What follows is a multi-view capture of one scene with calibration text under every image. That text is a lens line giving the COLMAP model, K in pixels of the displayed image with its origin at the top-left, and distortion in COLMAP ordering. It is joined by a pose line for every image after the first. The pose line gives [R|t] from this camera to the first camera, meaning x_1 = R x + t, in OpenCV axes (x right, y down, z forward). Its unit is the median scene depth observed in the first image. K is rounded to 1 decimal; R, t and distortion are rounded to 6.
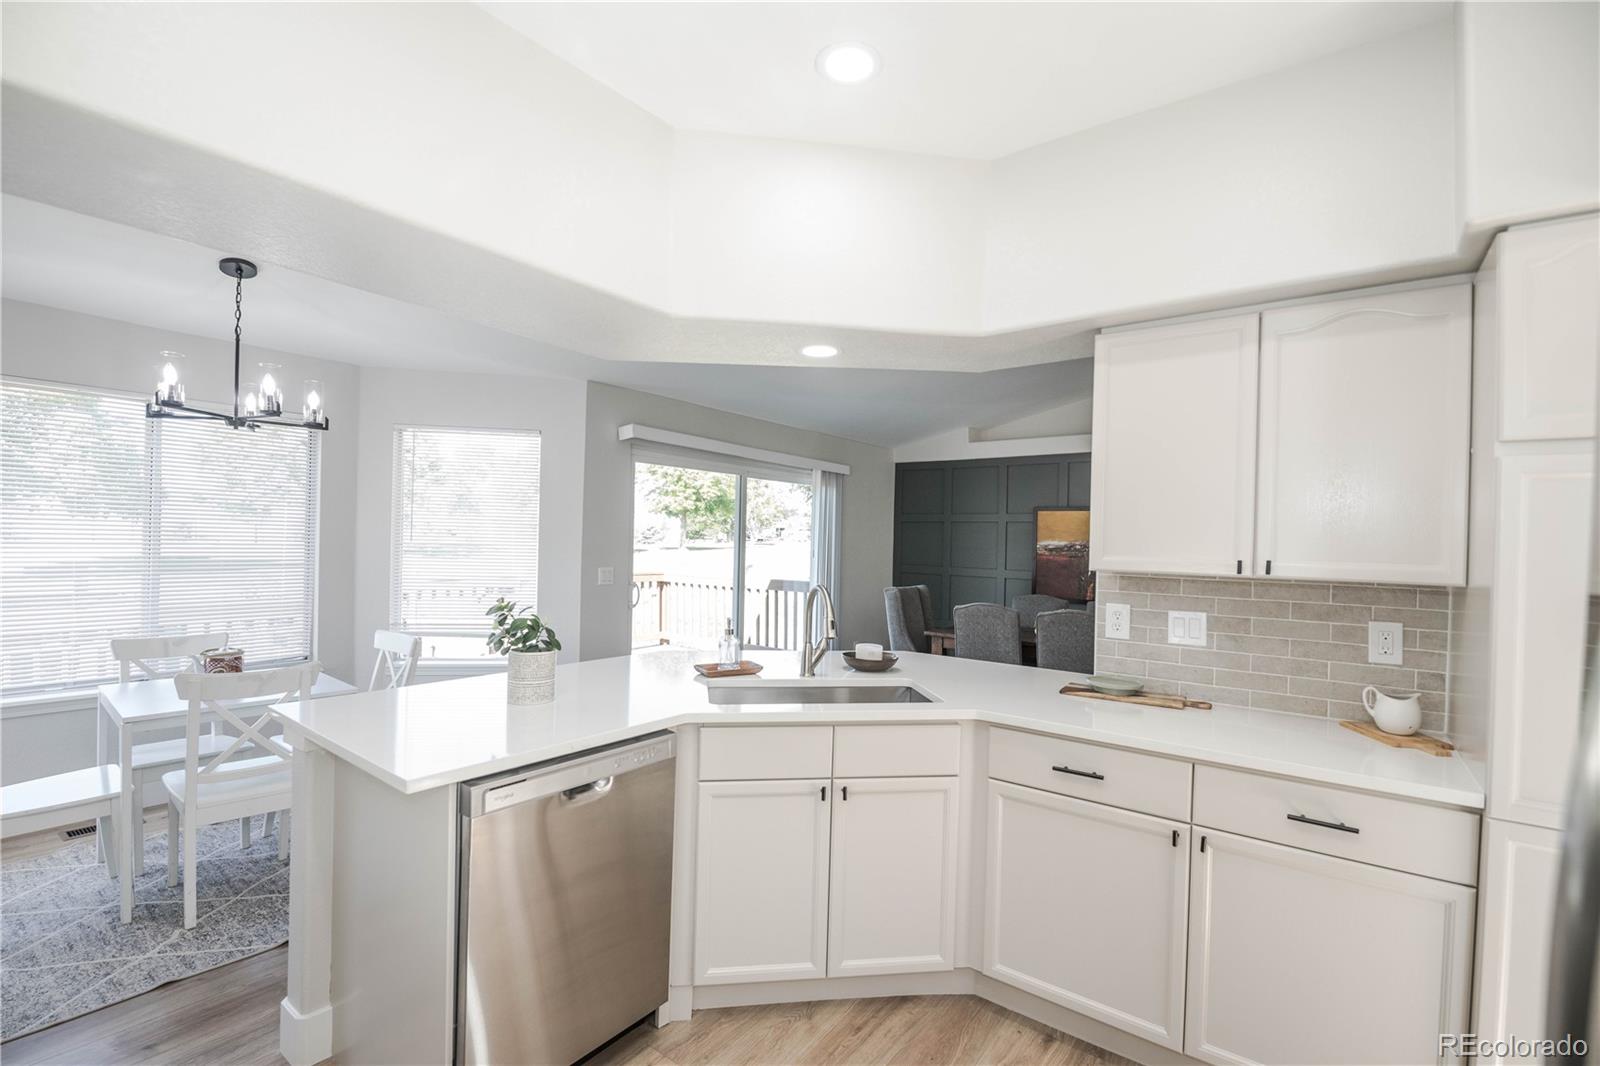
lens RADIAL K [[710.2, 0, 799.4], [0, 710.2, 537.3], [0, 0, 1]] dist [0.002163, -0.008353]
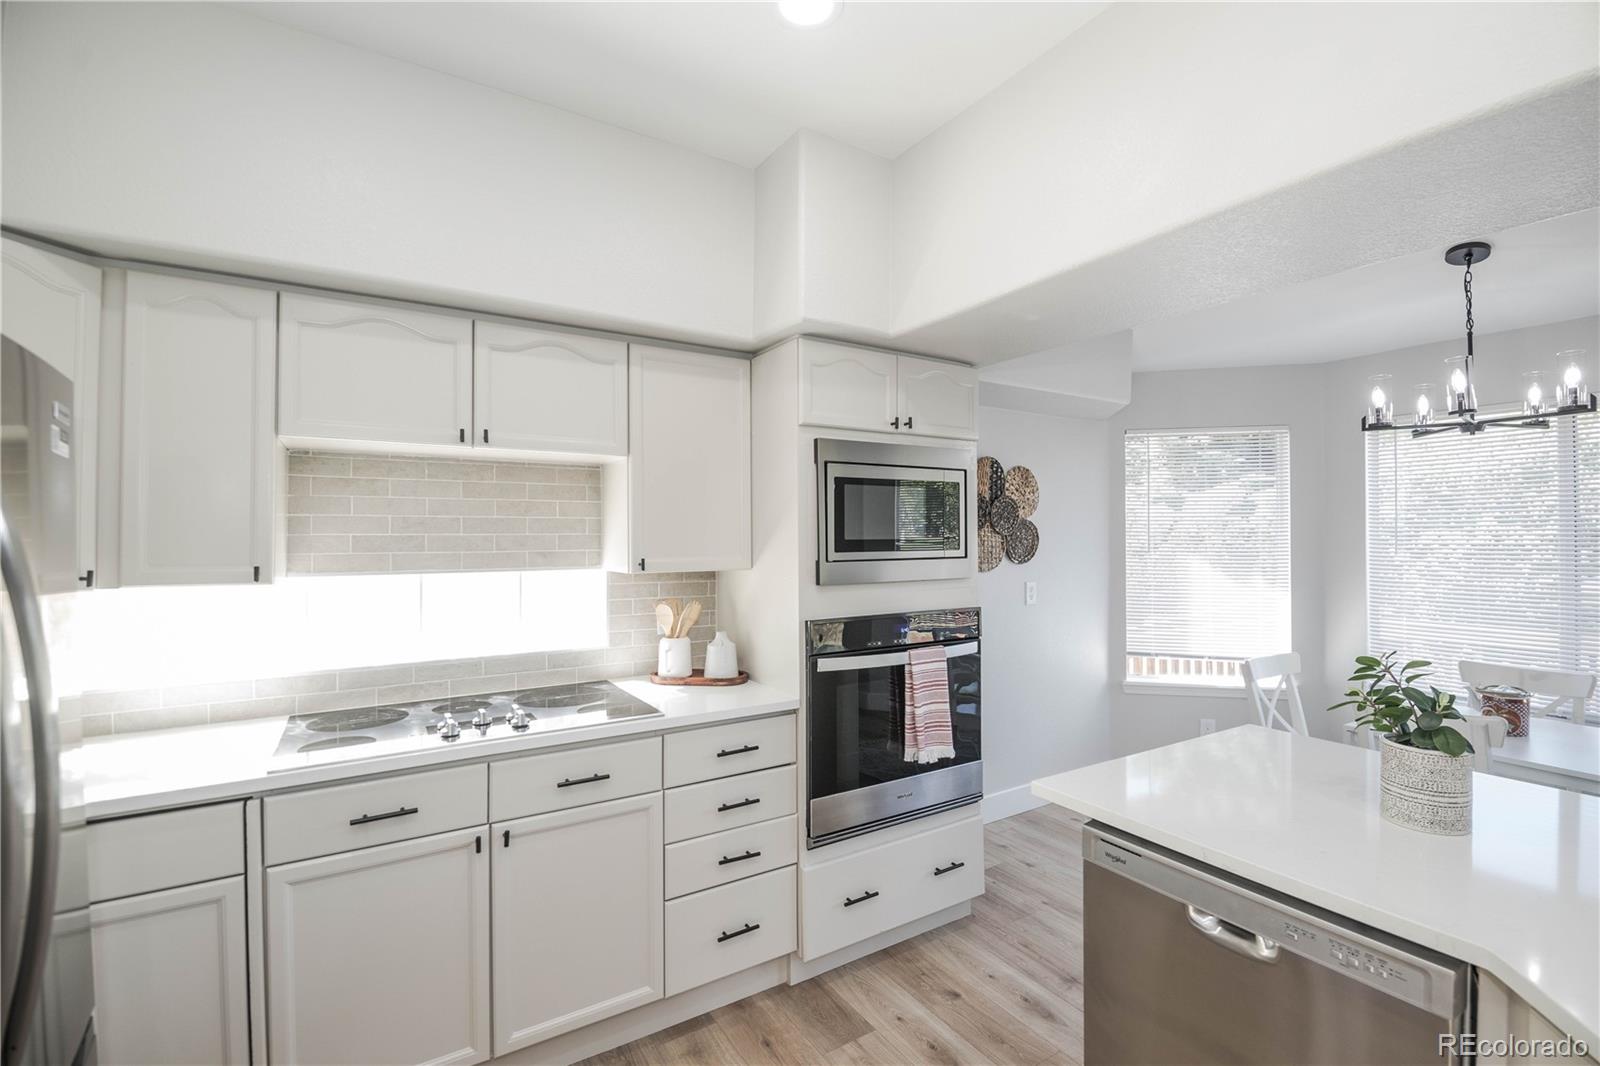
lens RADIAL K [[708.5, 0, 799.7], [0, 708.5, 528.9], [0, 0, 1]] dist [-0.001165, -0.008958]
pose [[-0.359824, -0.031878, -0.932475, 0.375225], [-0.000729, 0.999425, -0.033886, -0.007736], [0.933020, -0.011513, -0.359641, 0.640044]]
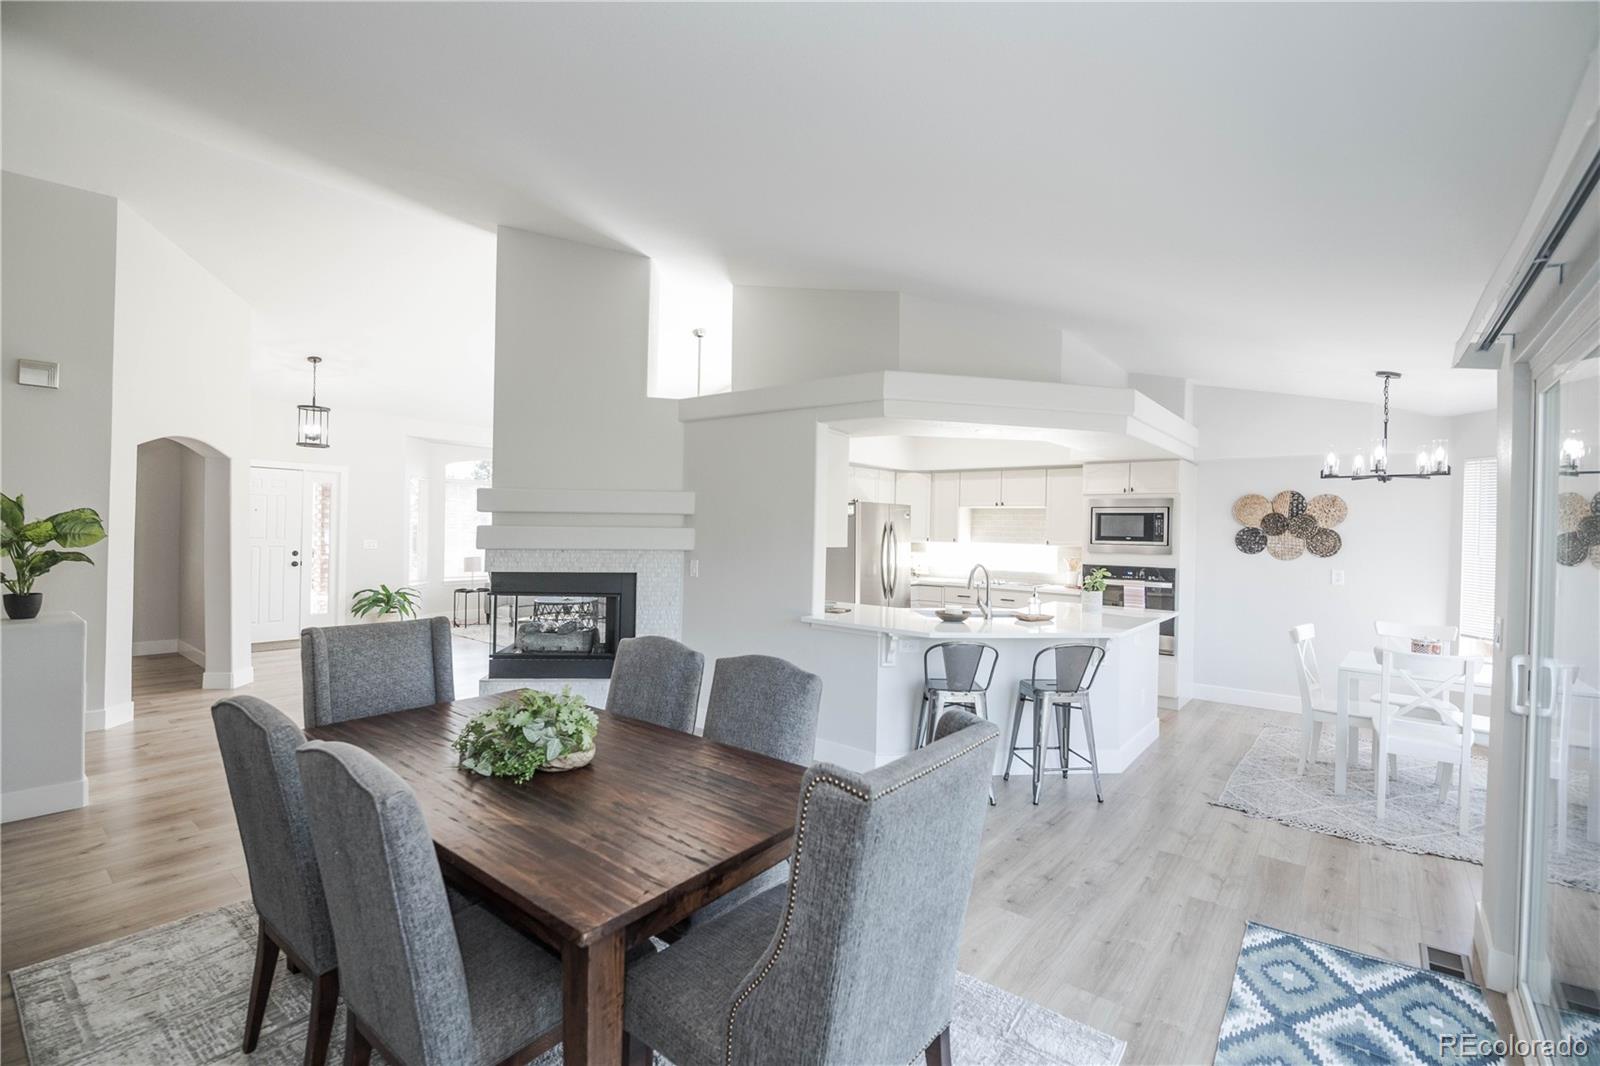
lens RADIAL K [[708.6, 0, 797.2], [0, 708.6, 532.0], [0, 0, 1]] dist [-0.000586, -0.009714]
pose [[-0.998172, -0.042952, 0.042528, 0.453157], [-0.042862, 0.999076, 0.003028, -0.000167], [-0.042619, 0.001200, -0.999091, 3.056419]]
